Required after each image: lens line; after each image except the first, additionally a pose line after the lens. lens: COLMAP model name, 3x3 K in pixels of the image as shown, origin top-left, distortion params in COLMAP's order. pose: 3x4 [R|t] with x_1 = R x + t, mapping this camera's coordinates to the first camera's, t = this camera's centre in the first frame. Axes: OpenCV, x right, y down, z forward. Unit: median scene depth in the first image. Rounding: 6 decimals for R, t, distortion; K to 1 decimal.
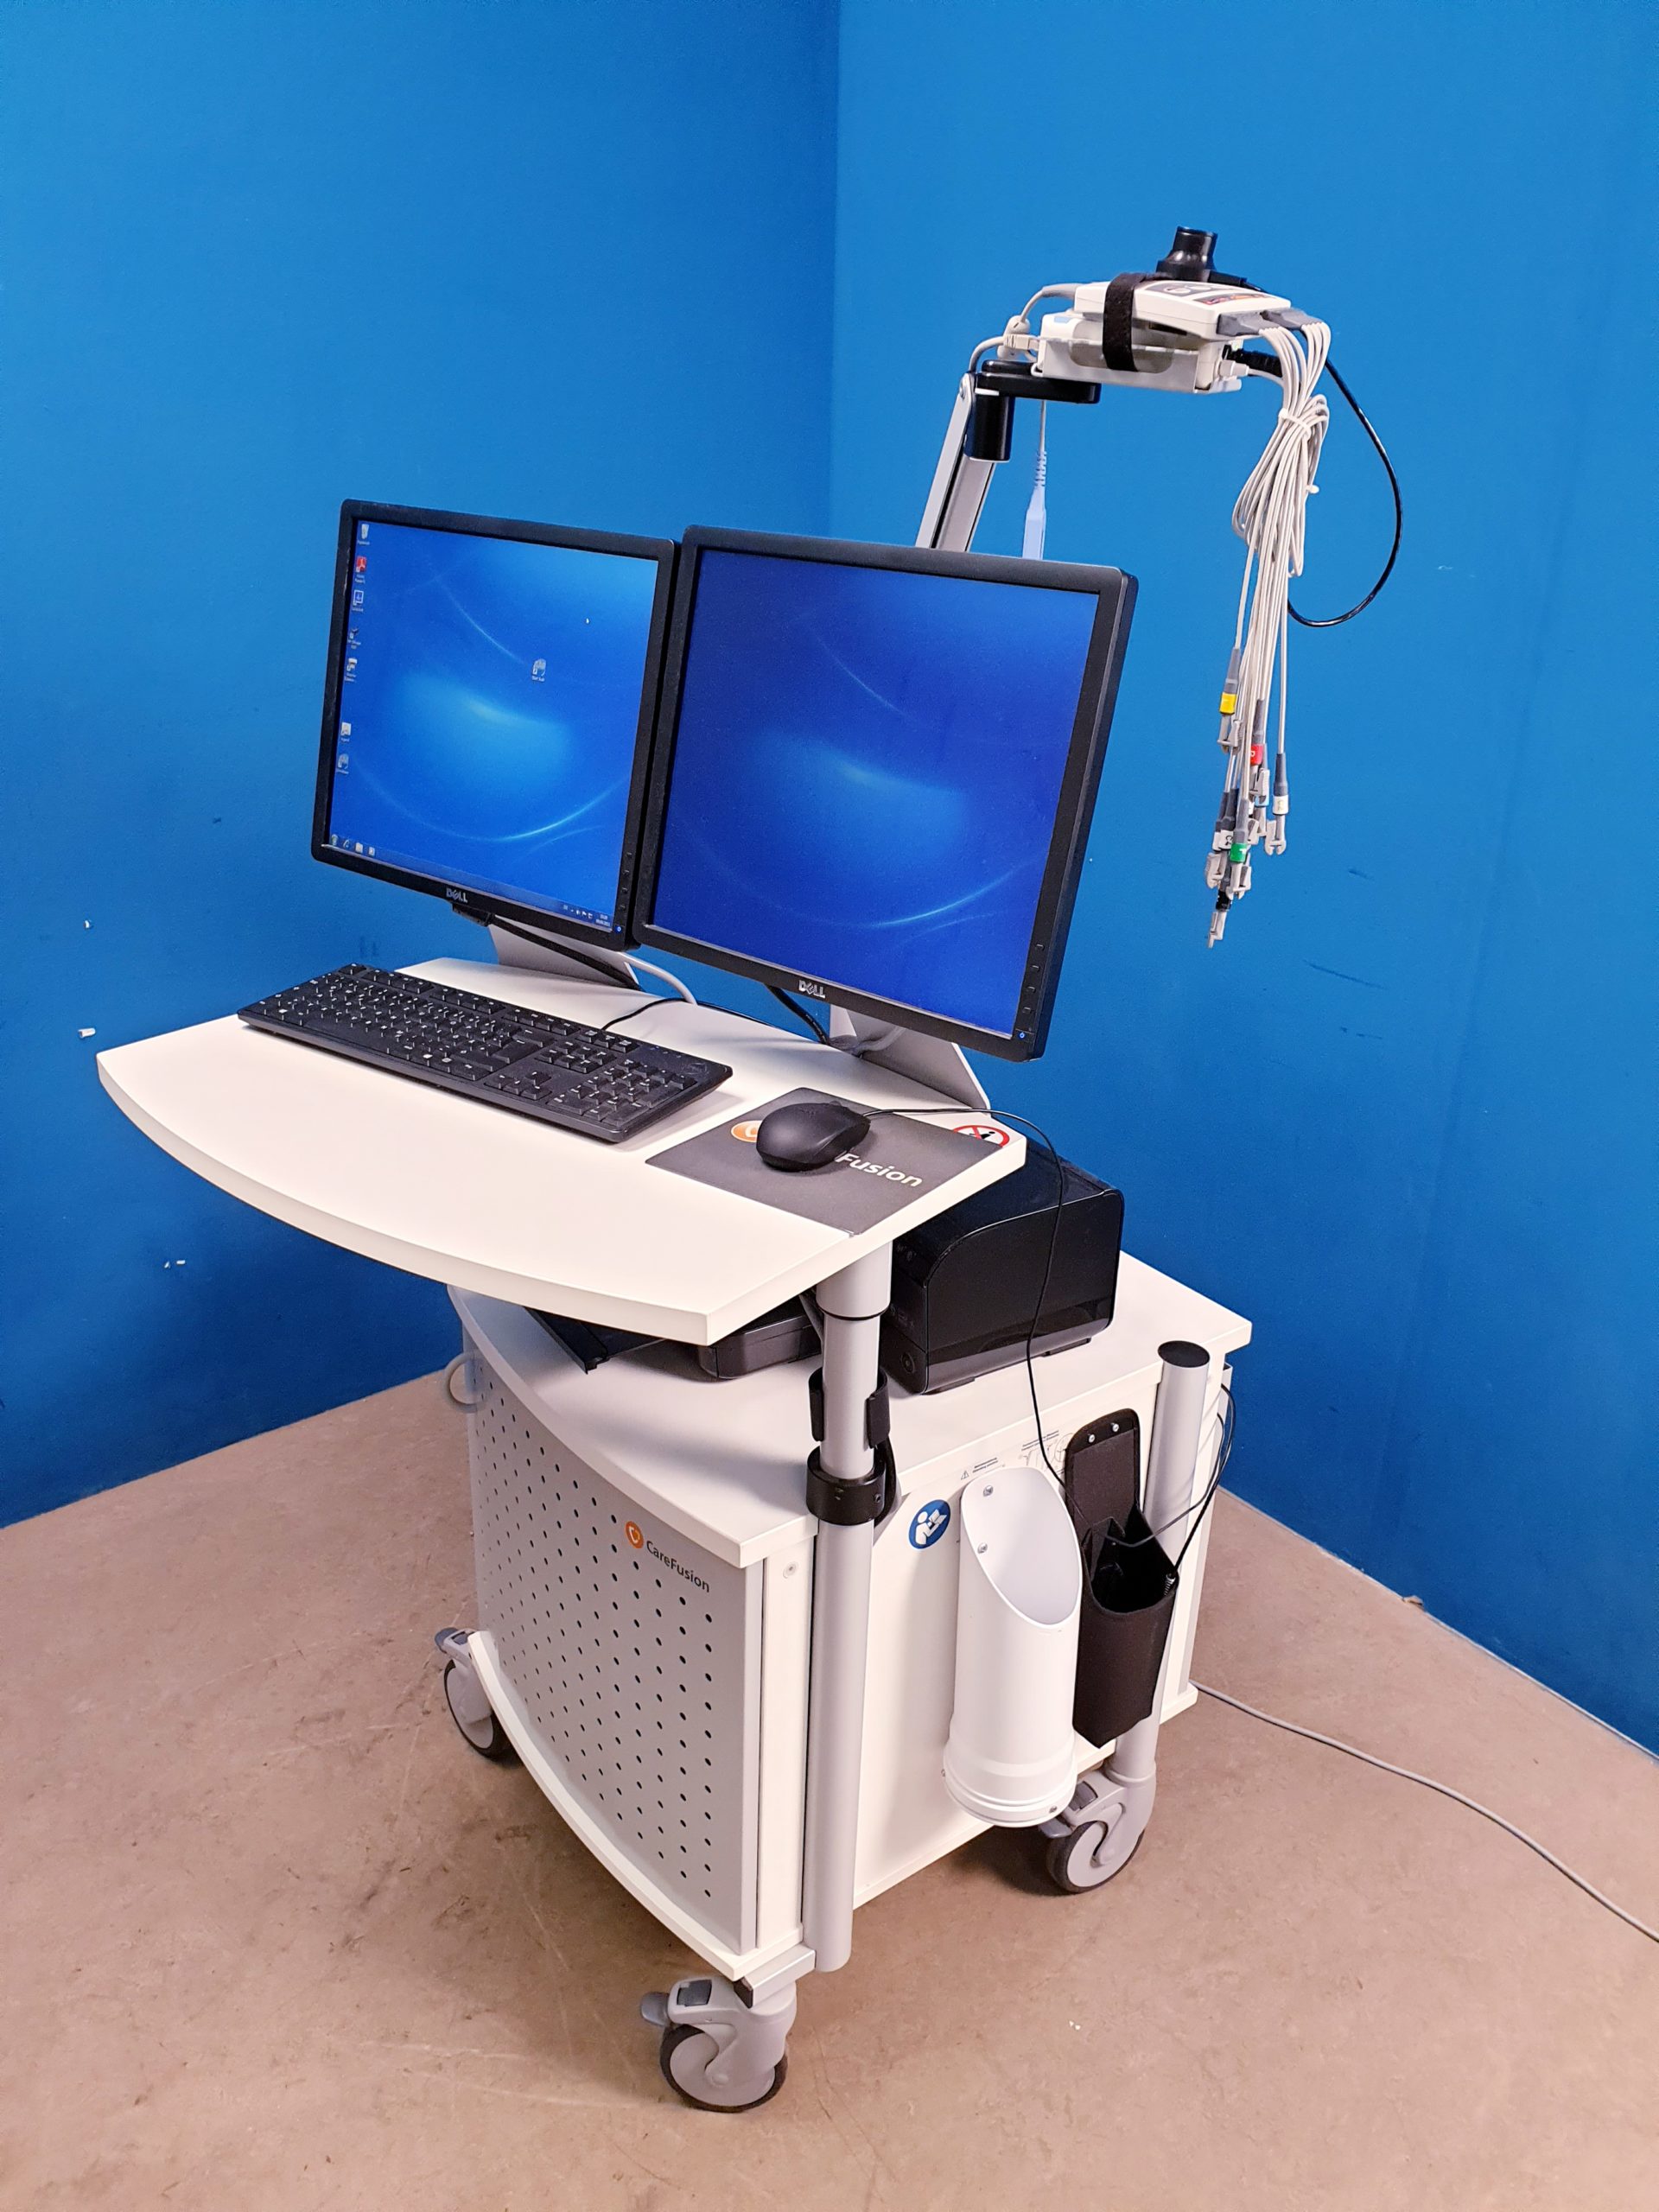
lens RADIAL K [[1764.6, 0, 842.2], [0, 1764.6, 1095.4], [0, 0, 1]] dist [-0.019675, 0.060726]
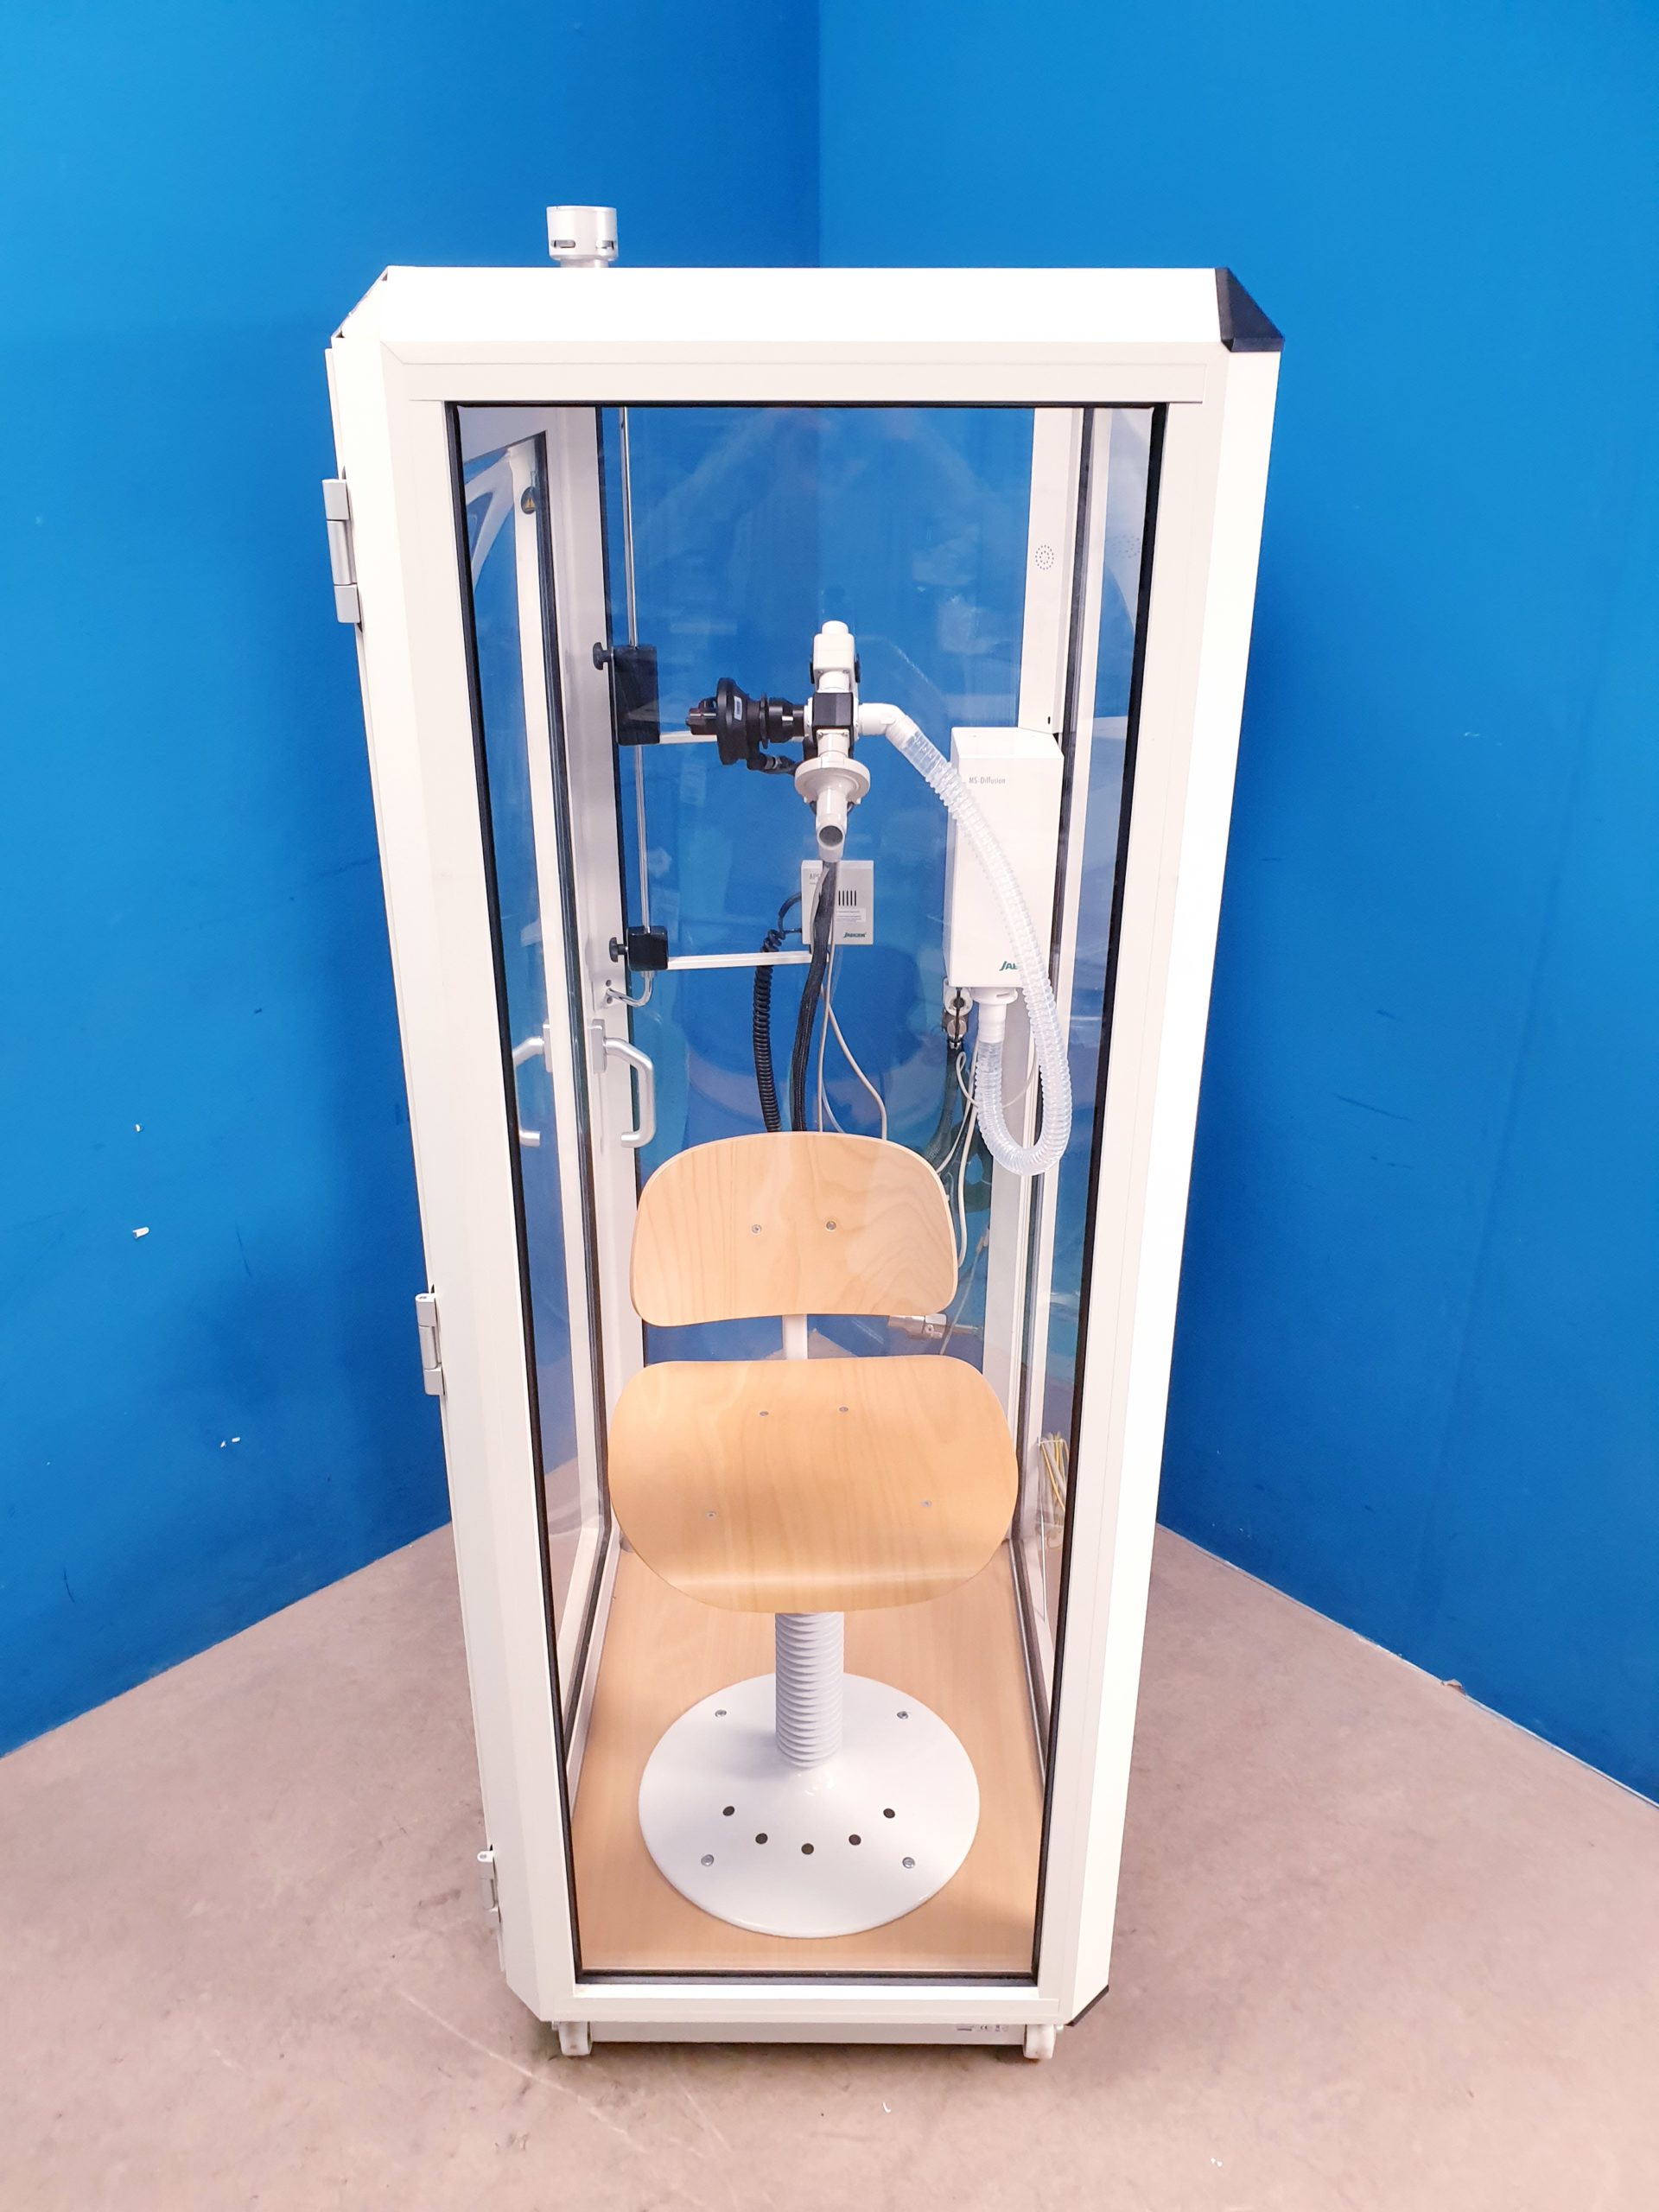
lens RADIAL K [[1764.6, 0, 815.1], [0, 1764.6, 1109.5], [0, 0, 1]] dist [-0.019675, 0.060726]
pose [[0.996344, -0.057344, 0.063321, -0.117811], [0.055130, 0.997823, 0.036181, -0.131759], [-0.065258, -0.032558, 0.997337, -0.020254]]
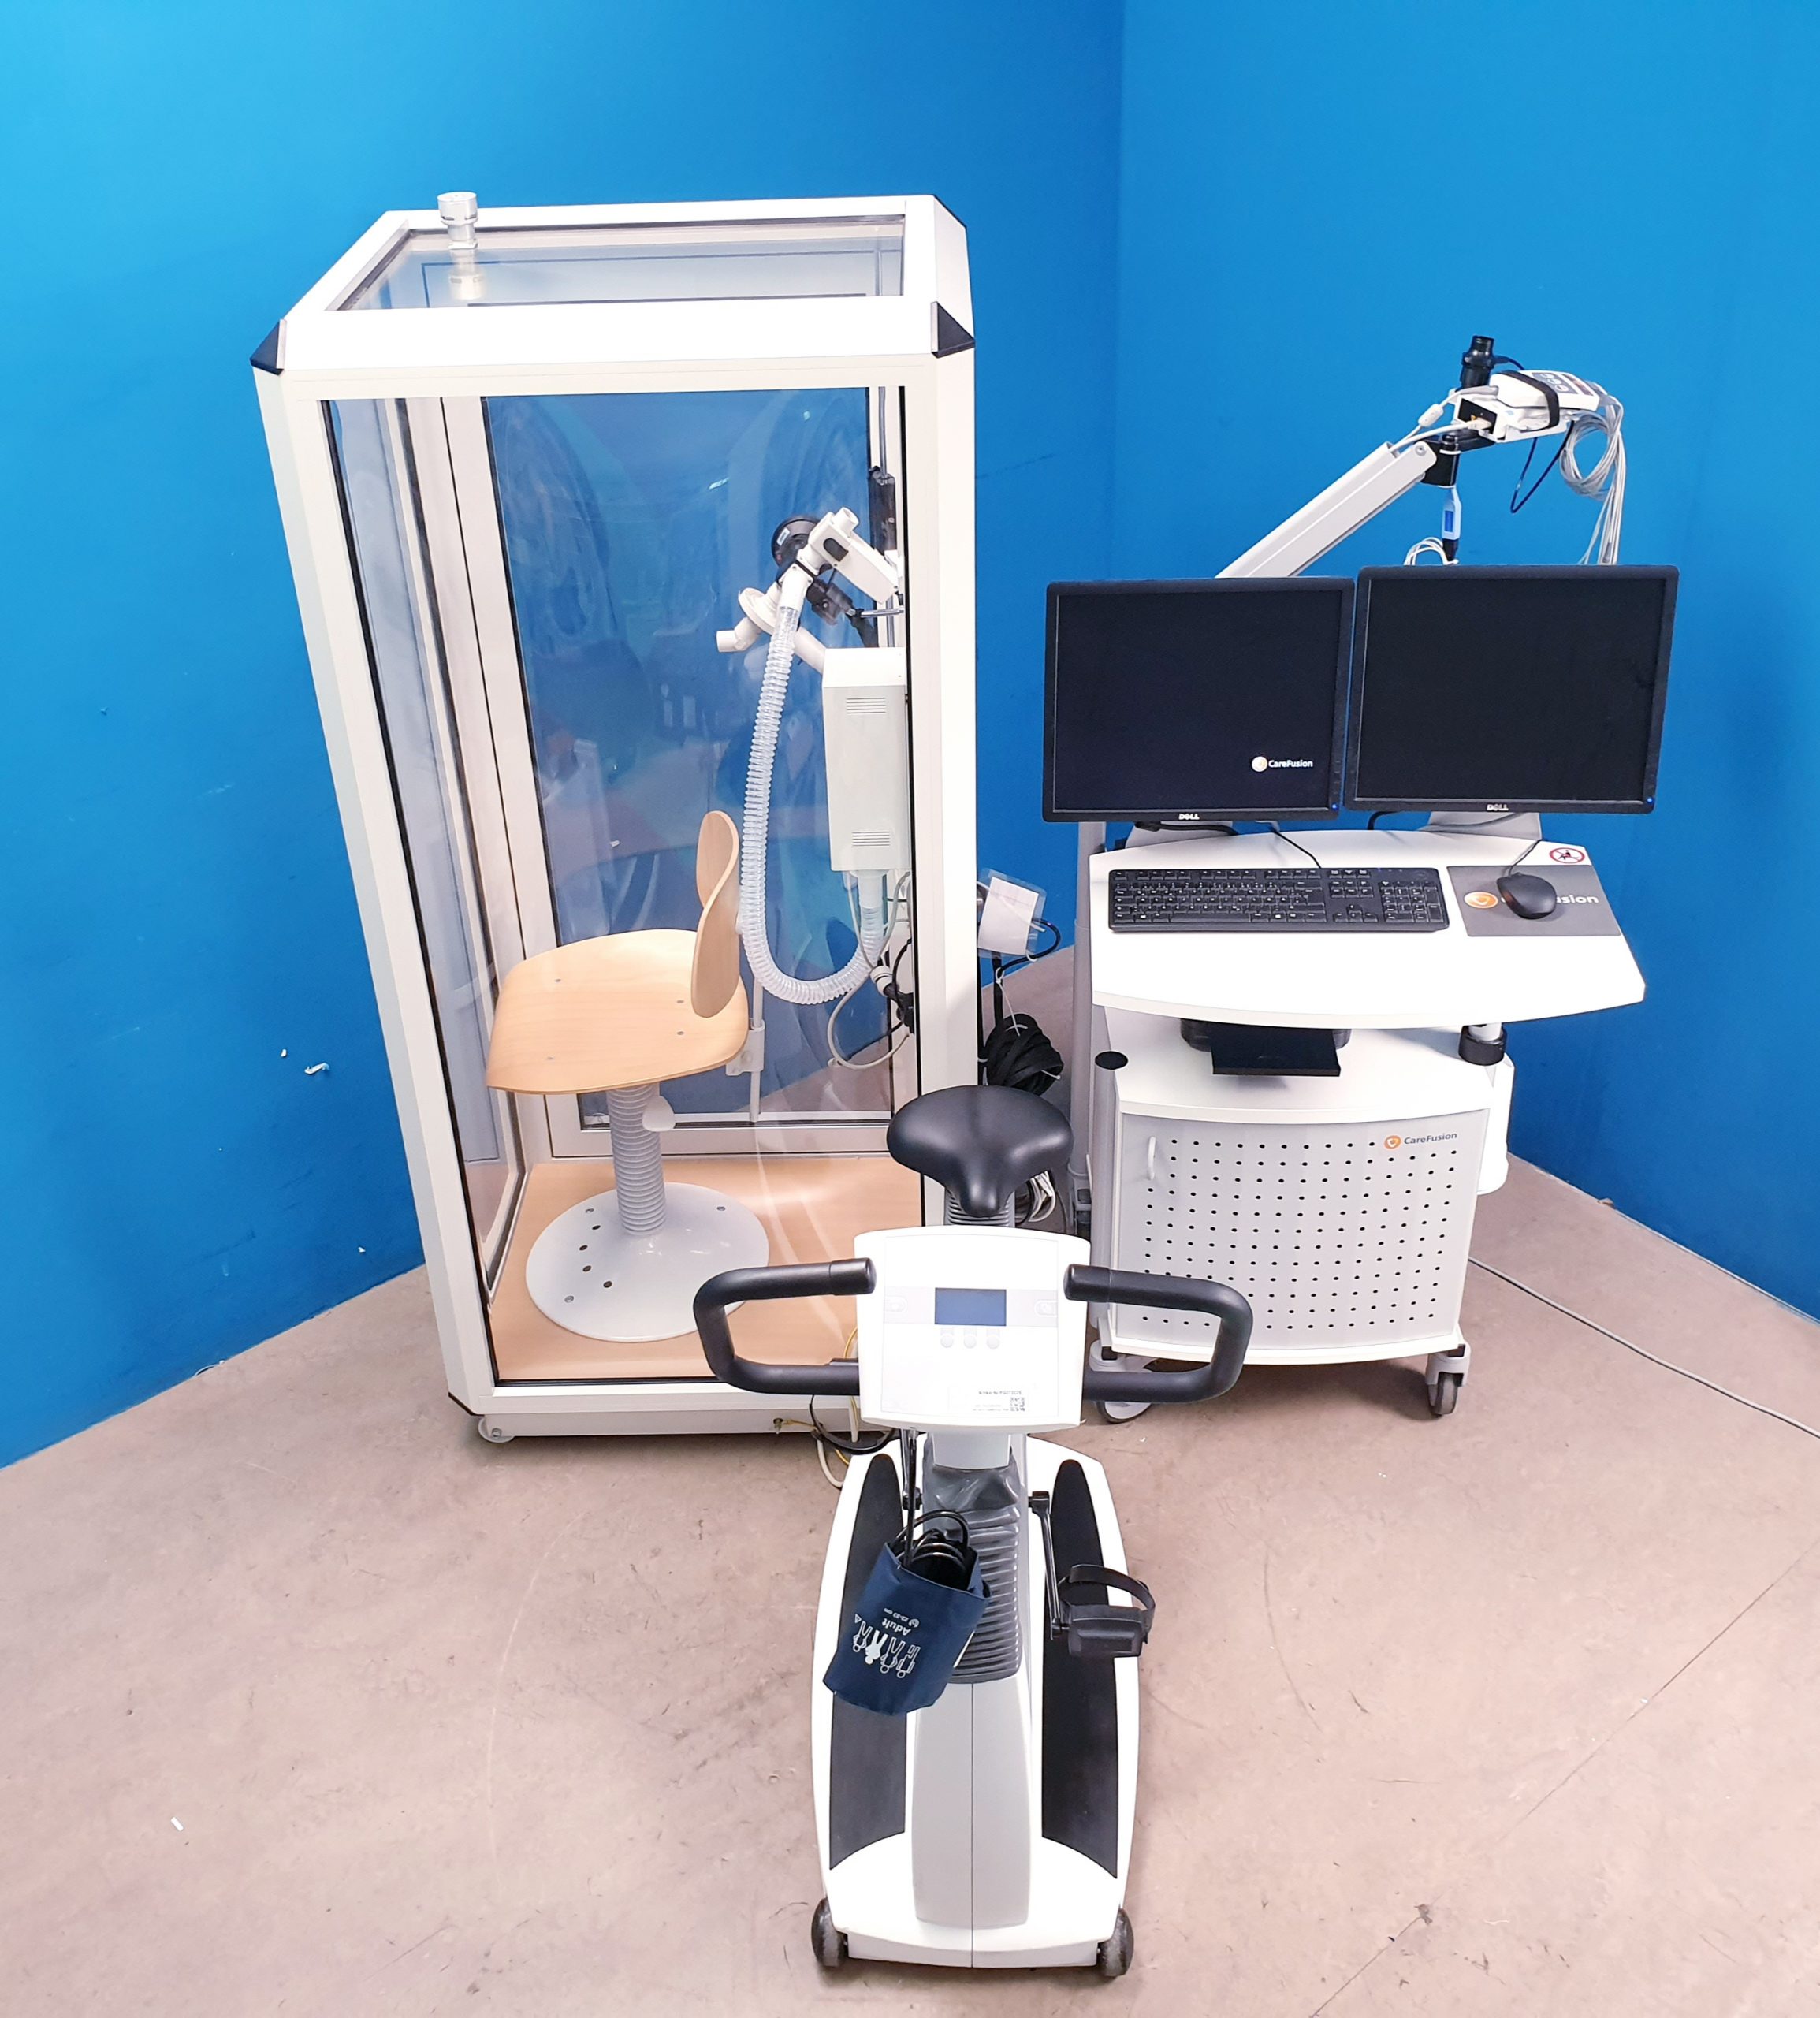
lens RADIAL K [[2155.9, 0, 844.5], [0, 2155.9, 959.0], [0, 0, 1]] dist [0.019735, 0.000000]
pose [[0.997735, -0.052538, -0.041998, -0.202977], [0.058207, 0.987319, 0.147691, -0.199725], [0.033706, -0.149801, 0.988141, -0.713838]]
